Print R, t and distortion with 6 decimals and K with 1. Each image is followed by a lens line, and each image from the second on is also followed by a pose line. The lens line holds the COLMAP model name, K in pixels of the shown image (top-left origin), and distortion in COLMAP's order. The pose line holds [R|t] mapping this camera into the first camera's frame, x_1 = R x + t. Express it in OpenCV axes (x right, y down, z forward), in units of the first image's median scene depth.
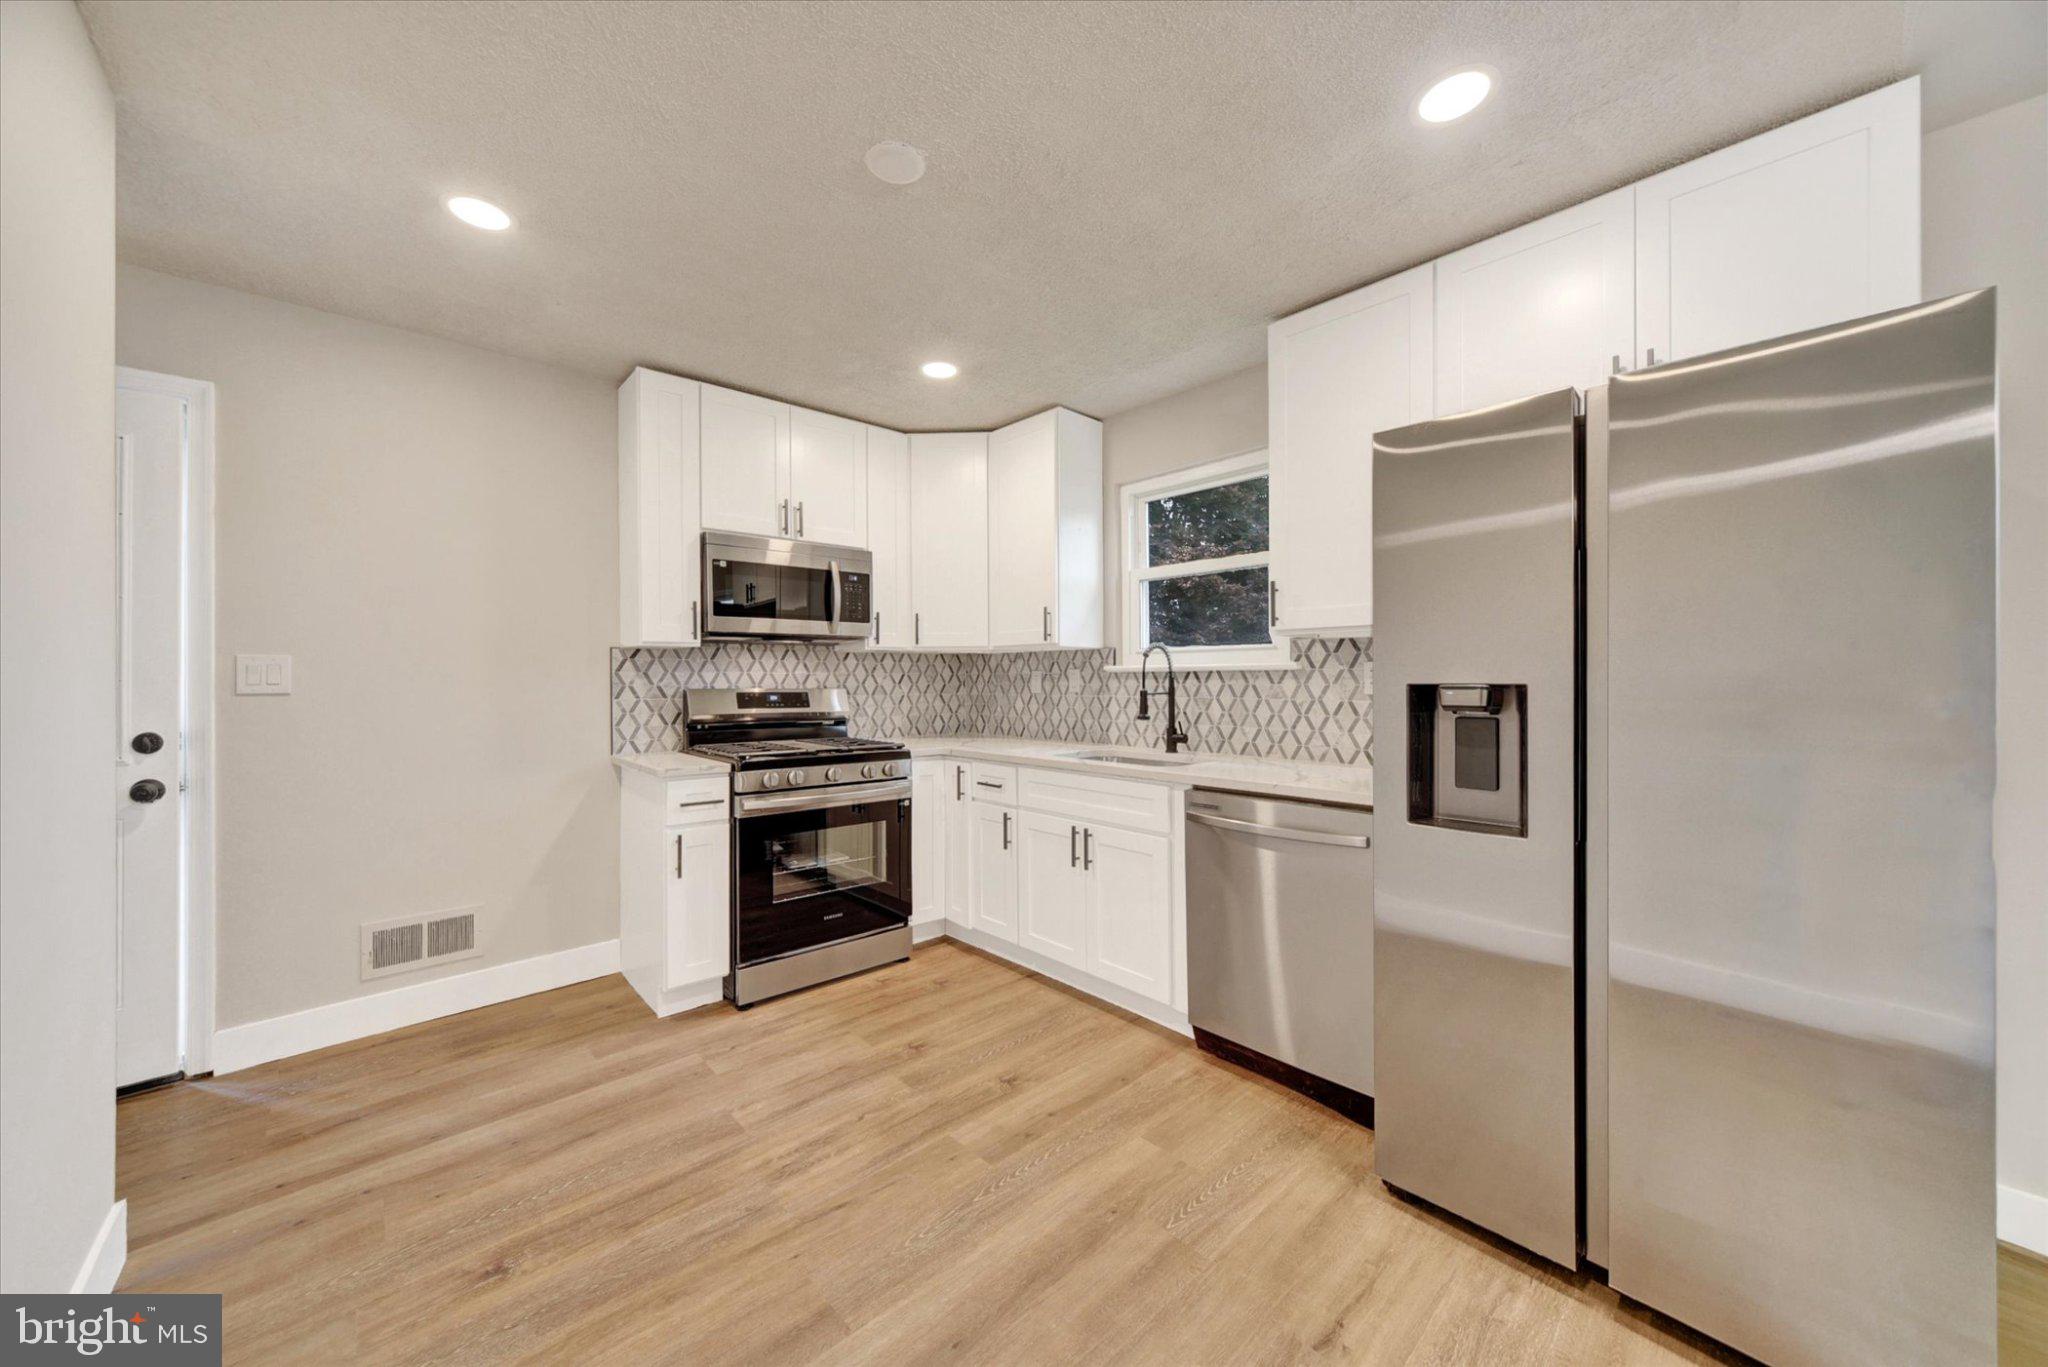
lens RADIAL K [[728.0, 0, 1024.0], [0, 728.0, 683.5], [0, 0, 1]] dist [0.000270, 0.000058]
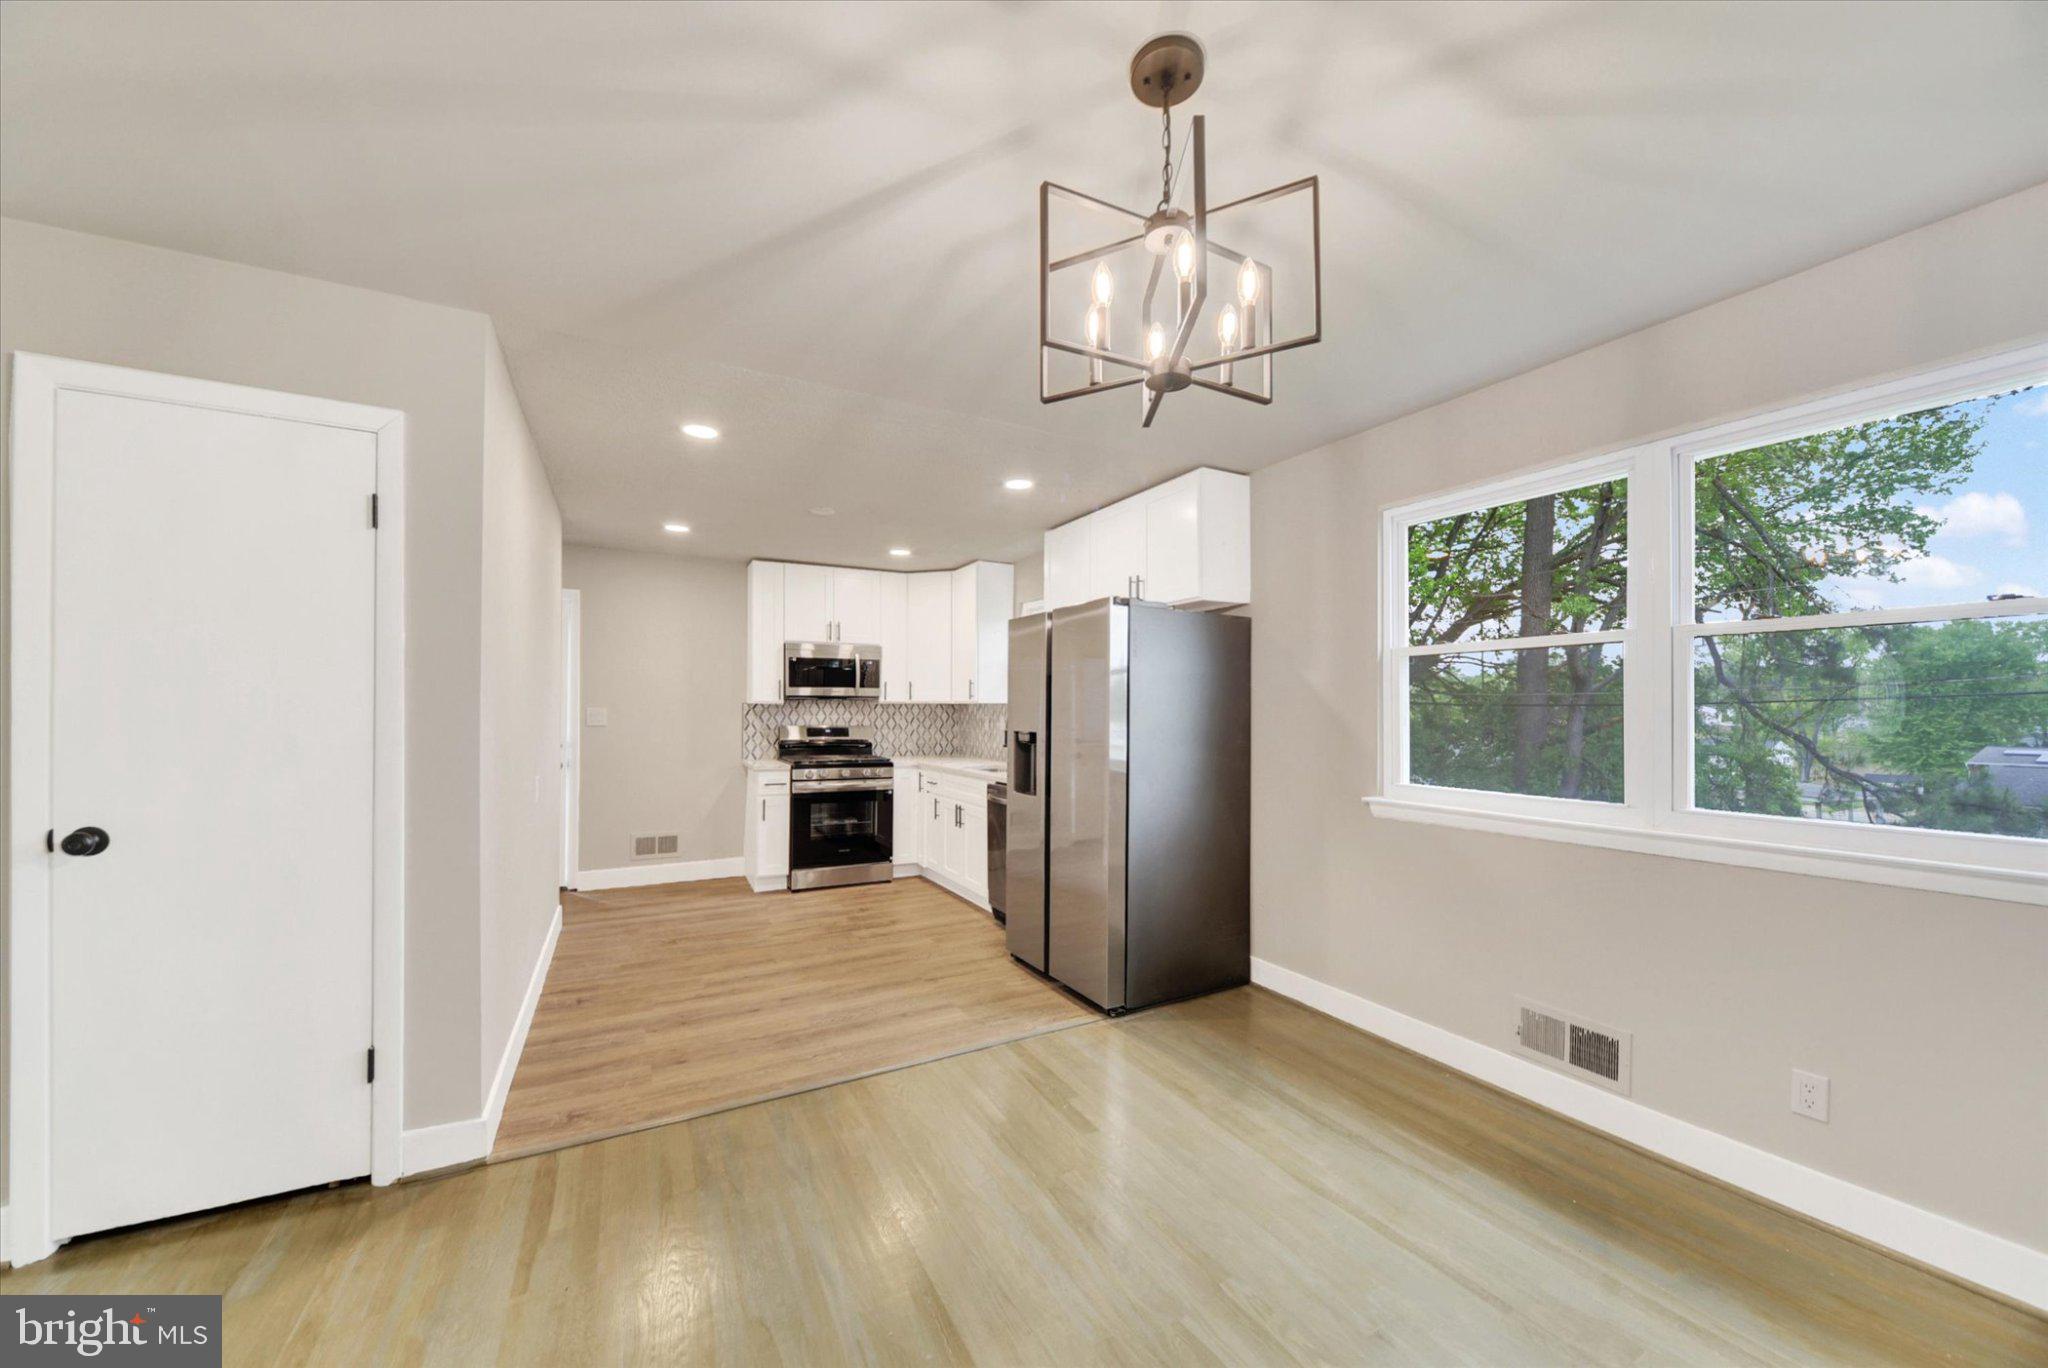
lens RADIAL K [[740.9, 0, 1013.4], [0, 740.9, 706.3], [0, 0, 1]] dist [-0.000709, -0.000030]
pose [[0.964817, 0.005976, -0.262856, 0.682005], [-0.008524, 0.999927, -0.008551, -0.034658], [0.262785, 0.010491, 0.964797, -0.743897]]
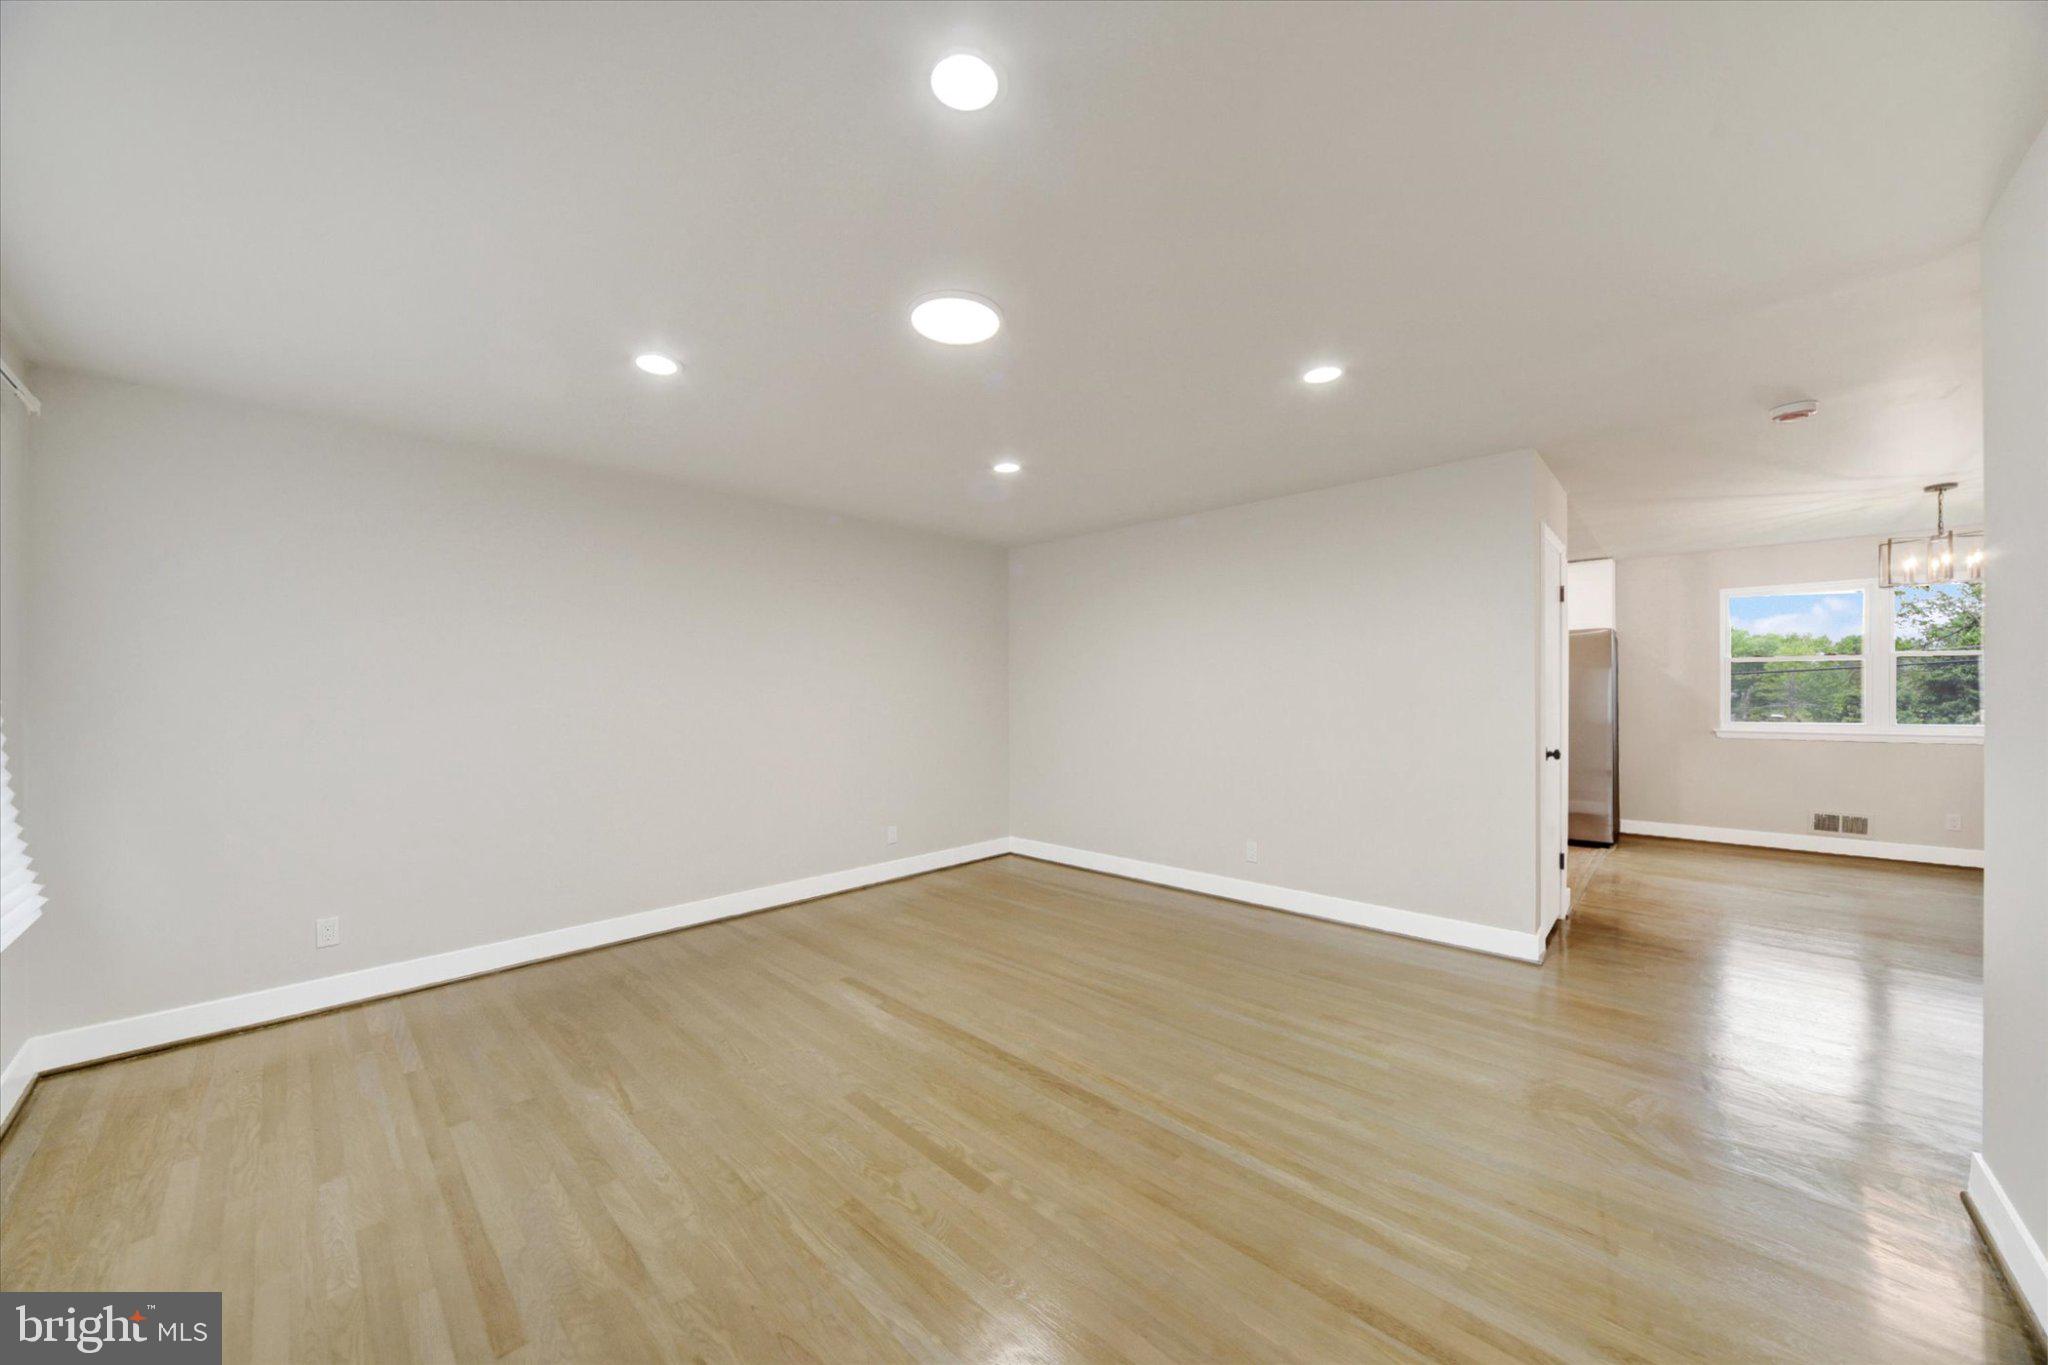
lens RADIAL K [[777.1, 0, 1024.0], [0, 777.1, 682.5], [0, 0, 1]] dist [-0.001115, -0.000123]
pose [[0.997657, 0.003504, 0.068326, -1.320852], [-0.002590, 0.999906, -0.013458, -0.017027], [-0.068366, 0.013249, 0.997572, -1.741355]]
